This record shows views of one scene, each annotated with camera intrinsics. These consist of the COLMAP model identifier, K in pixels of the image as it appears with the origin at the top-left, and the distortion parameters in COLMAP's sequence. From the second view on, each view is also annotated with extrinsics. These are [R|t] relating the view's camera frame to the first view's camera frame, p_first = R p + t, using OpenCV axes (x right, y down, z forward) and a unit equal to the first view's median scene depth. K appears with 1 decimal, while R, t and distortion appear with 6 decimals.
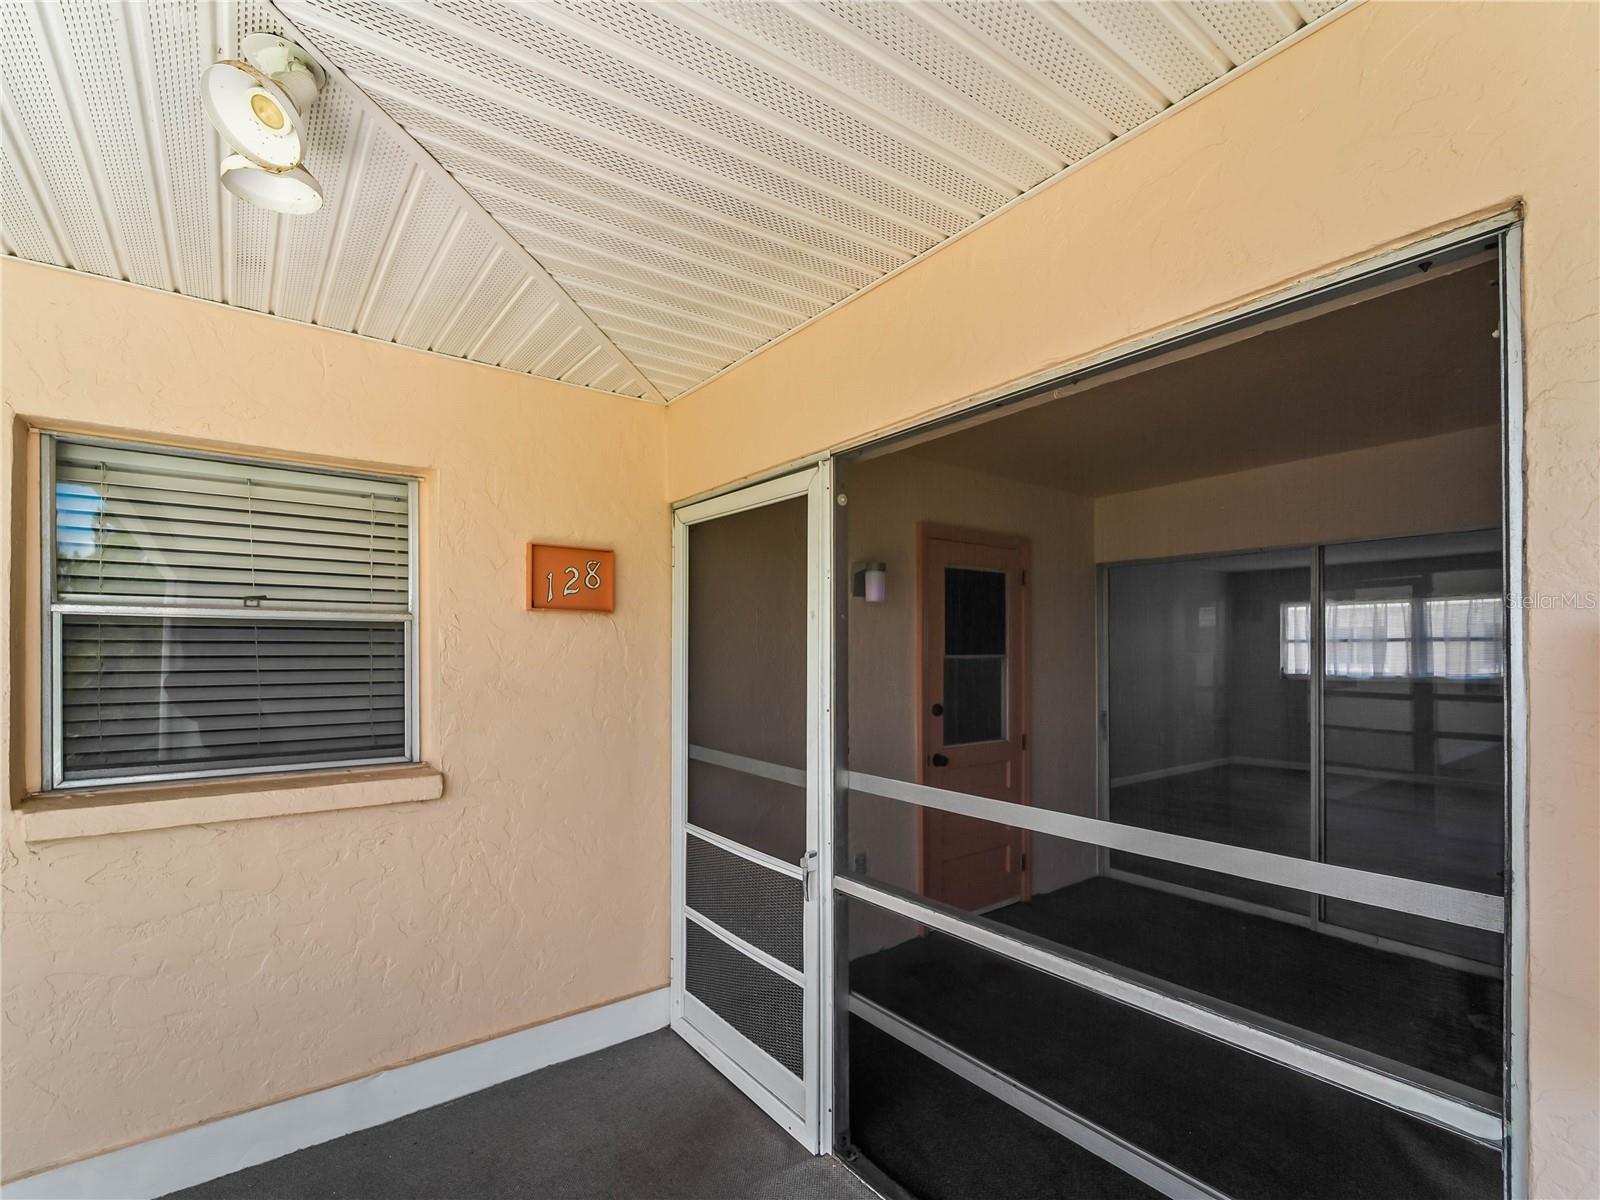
lens RADIAL K [[750.2, 0, 830.2], [0, 750.2, 647.7], [0, 0, 1]] dist [0.003236, 0.000426]
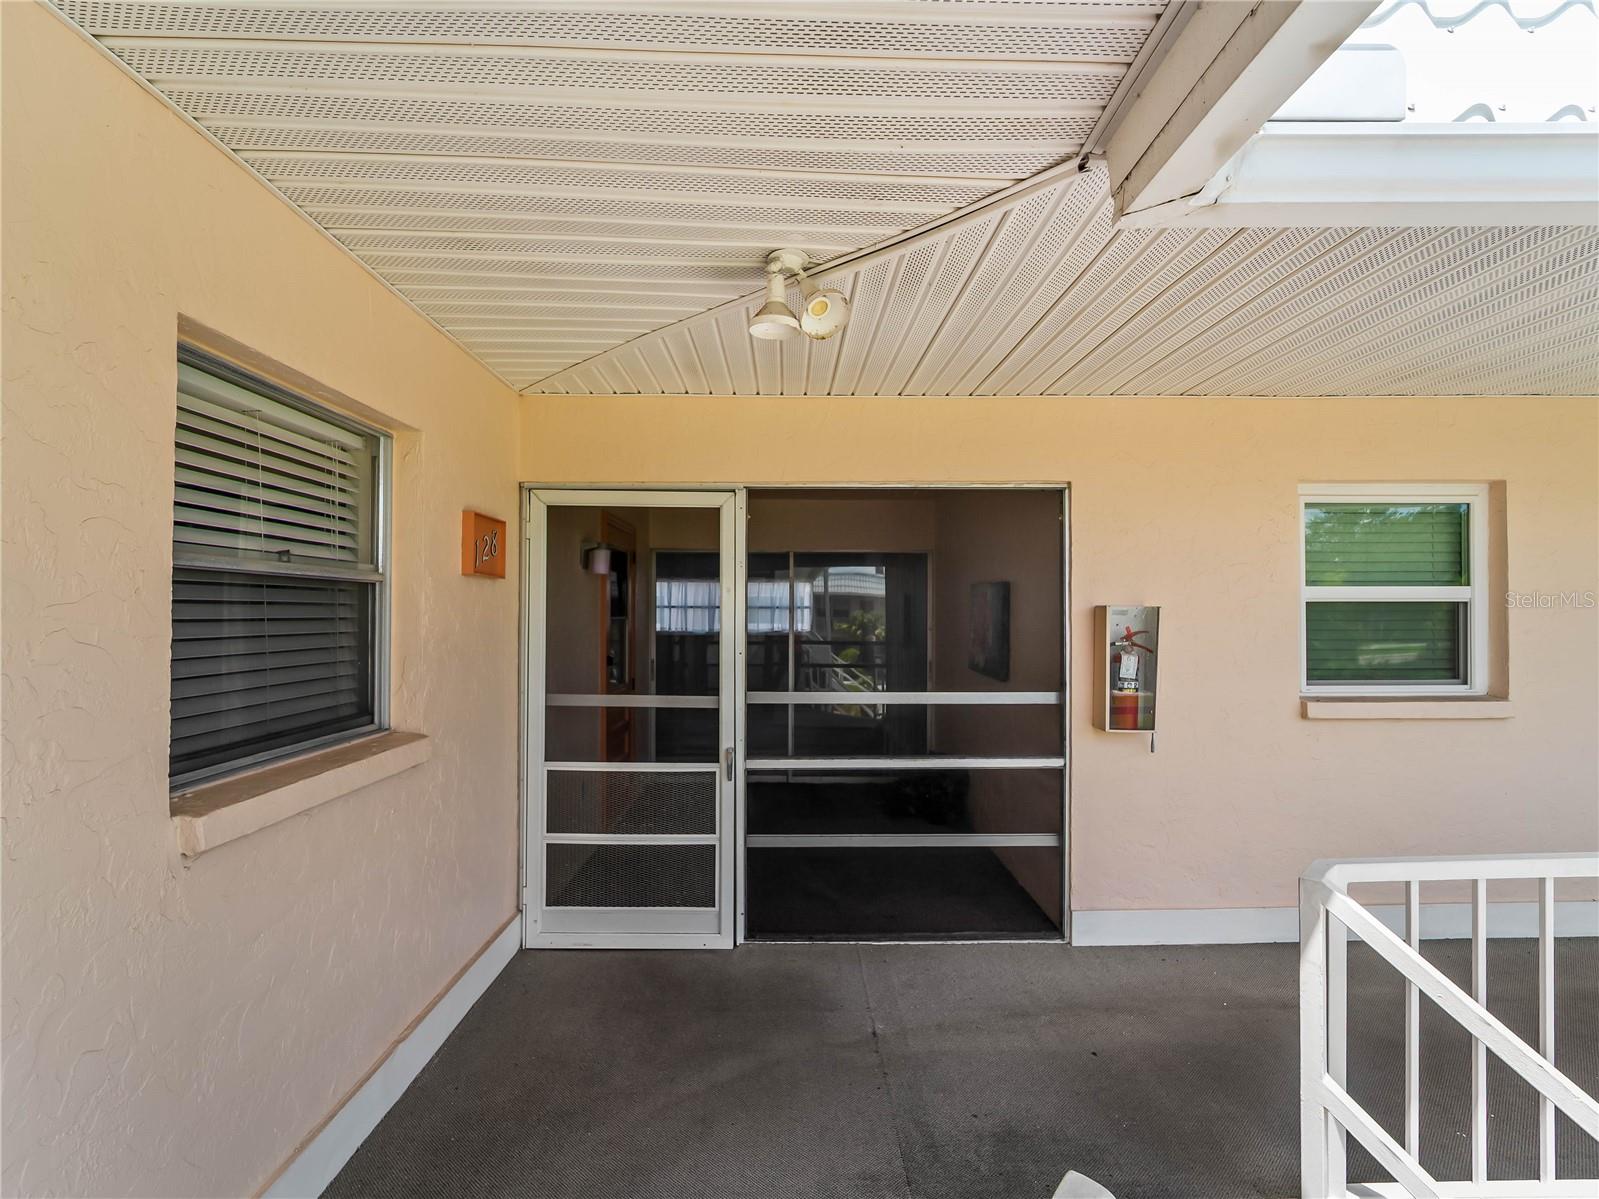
lens RADIAL K [[722.7, 0, 799.5], [0, 722.7, 599.5], [0, 0, 1]] dist [0.000927, 0.000148]
pose [[0.594066, 0.018497, 0.804204, -0.986678], [-0.007026, 0.999817, -0.017806, -0.000473], [-0.804386, 0.004928, 0.594087, 0.021331]]
